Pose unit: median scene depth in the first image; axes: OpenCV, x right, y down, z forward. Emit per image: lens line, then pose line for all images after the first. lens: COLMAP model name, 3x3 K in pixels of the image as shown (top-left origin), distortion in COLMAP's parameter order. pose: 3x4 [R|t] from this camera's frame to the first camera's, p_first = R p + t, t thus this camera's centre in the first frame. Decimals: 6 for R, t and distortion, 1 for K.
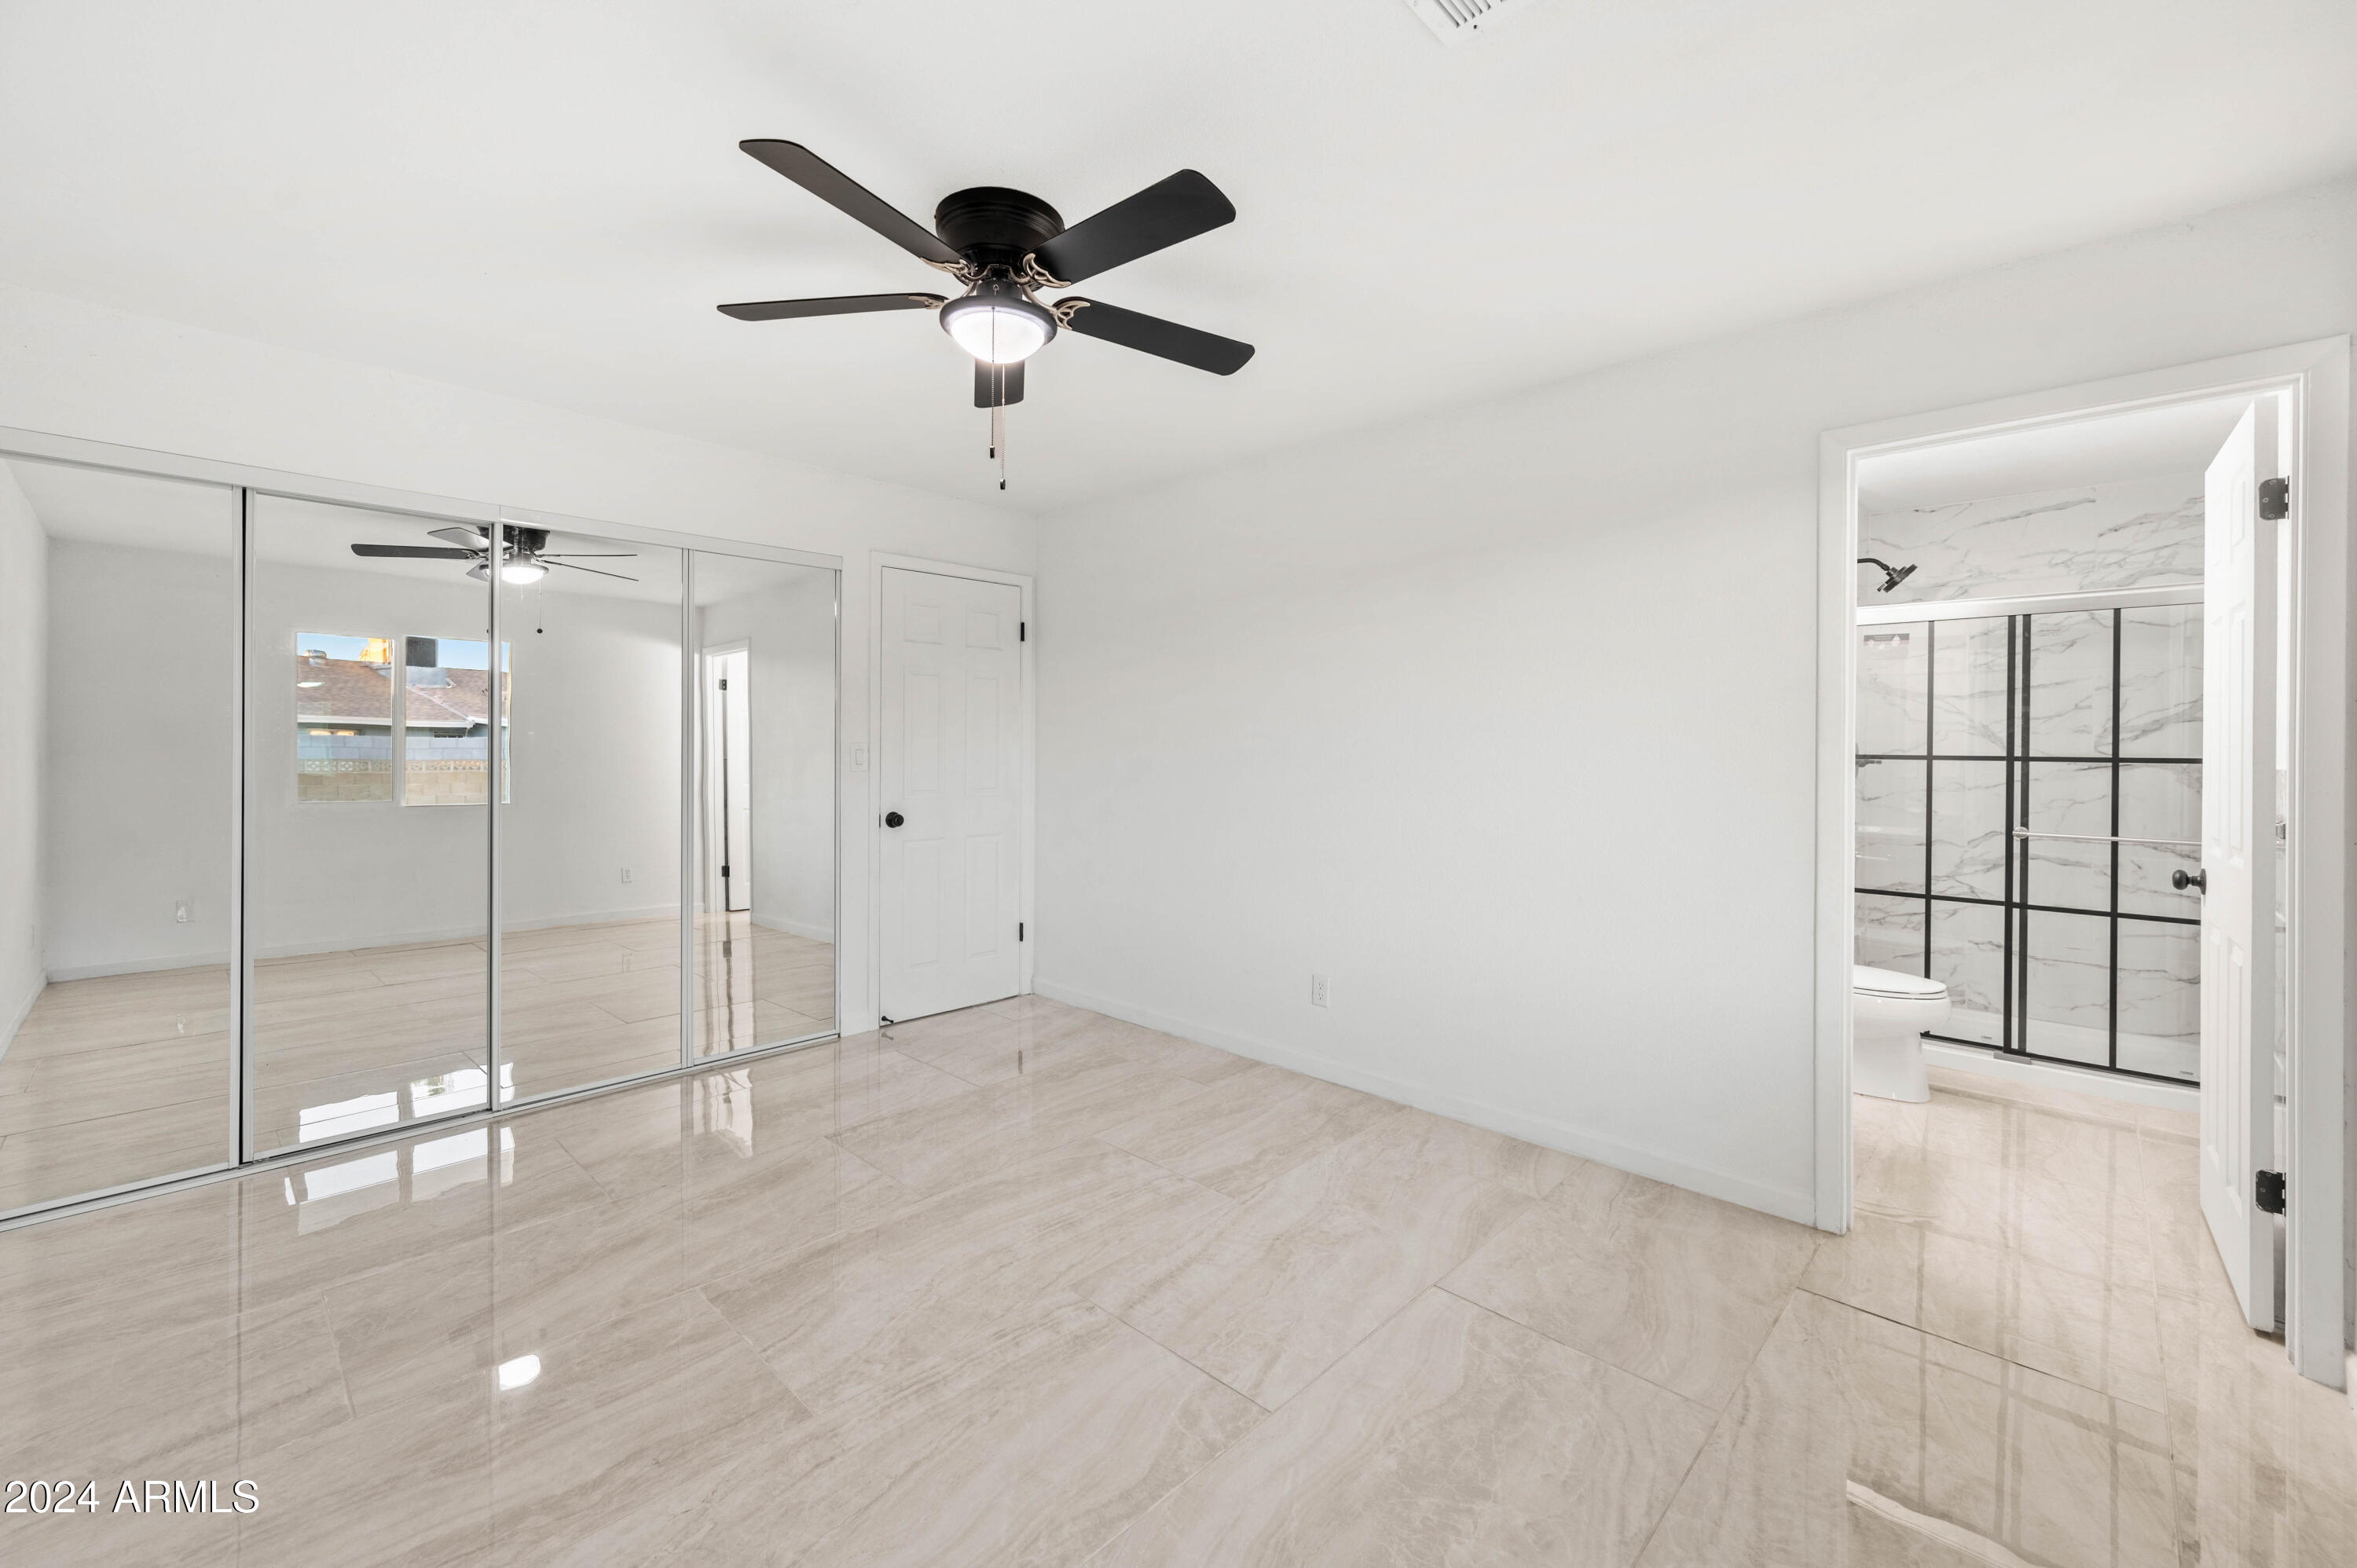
lens RADIAL K [[939.0, 0, 1139.0], [0, 939.0, 796.9], [0, 0, 1]] dist [0.001209, 0.000142]
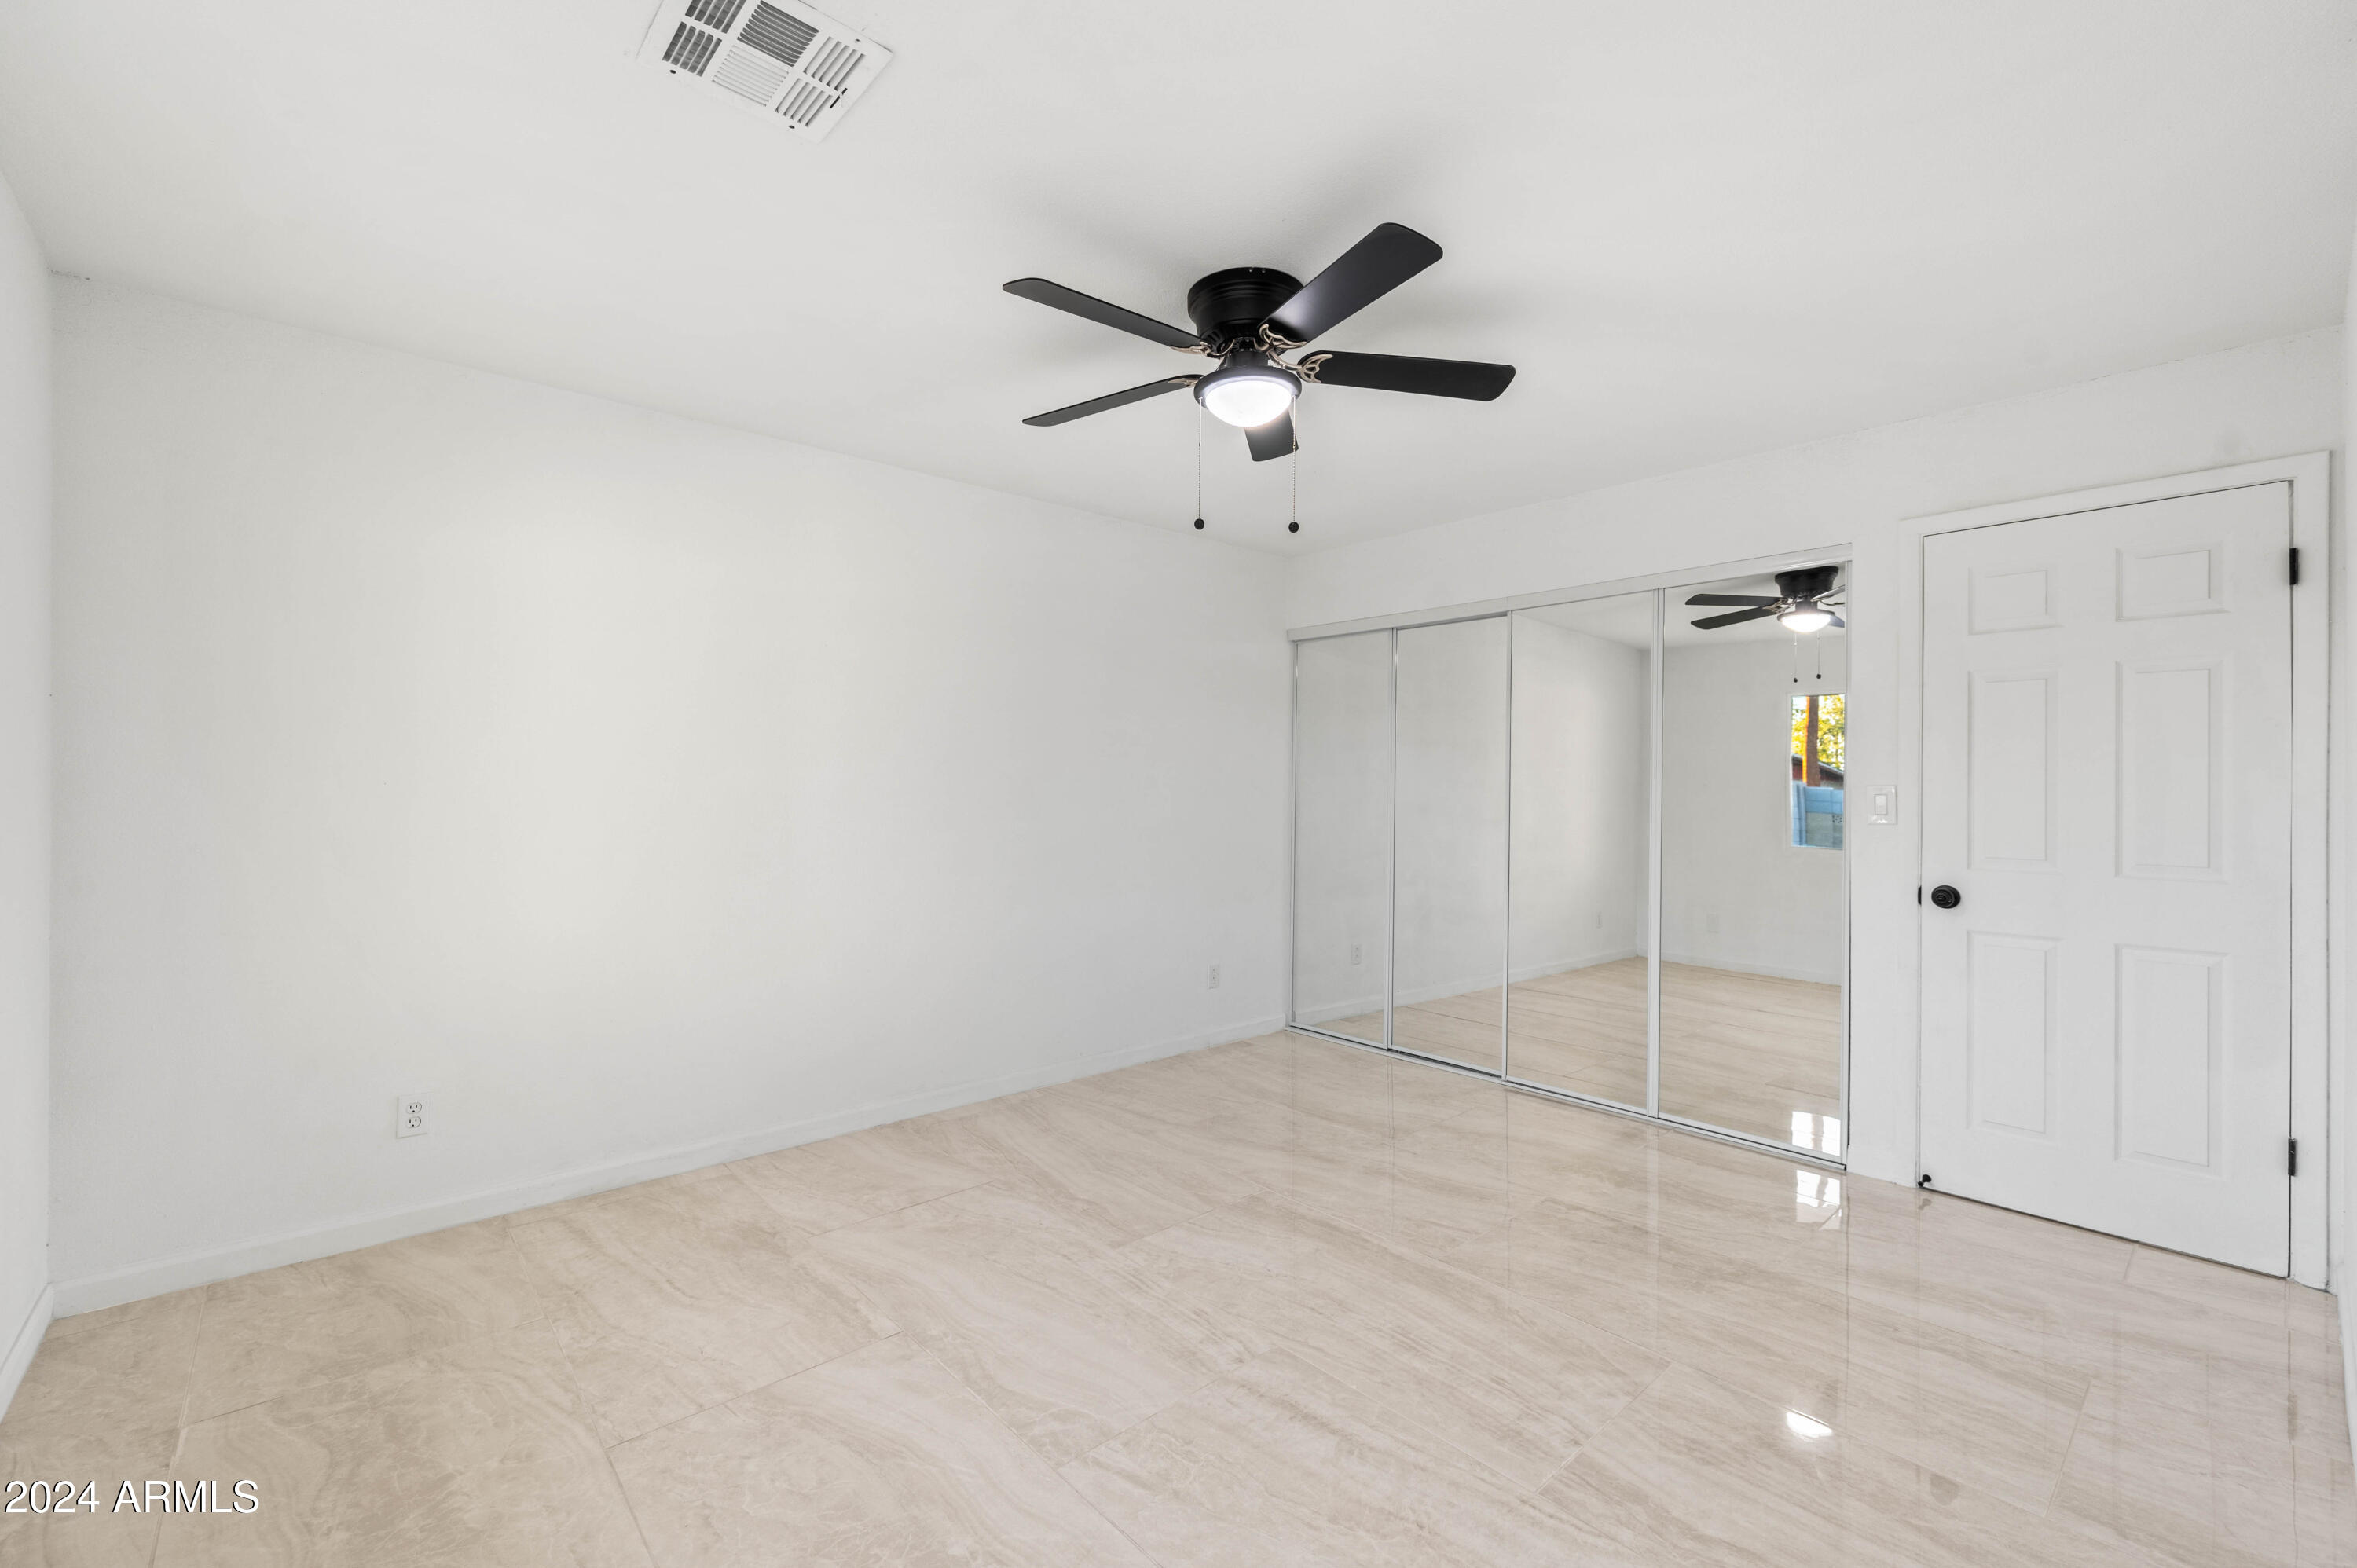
lens RADIAL K [[1010.3, 0, 1240.4], [0, 1010.3, 785.1], [0, 0, 1]] dist [0.000406, -0.000084]
pose [[-0.029572, -0.008280, -0.999528, 0.833276], [-0.061410, 0.998092, -0.006451, -0.032282], [0.997674, 0.061191, -0.030024, 0.837451]]
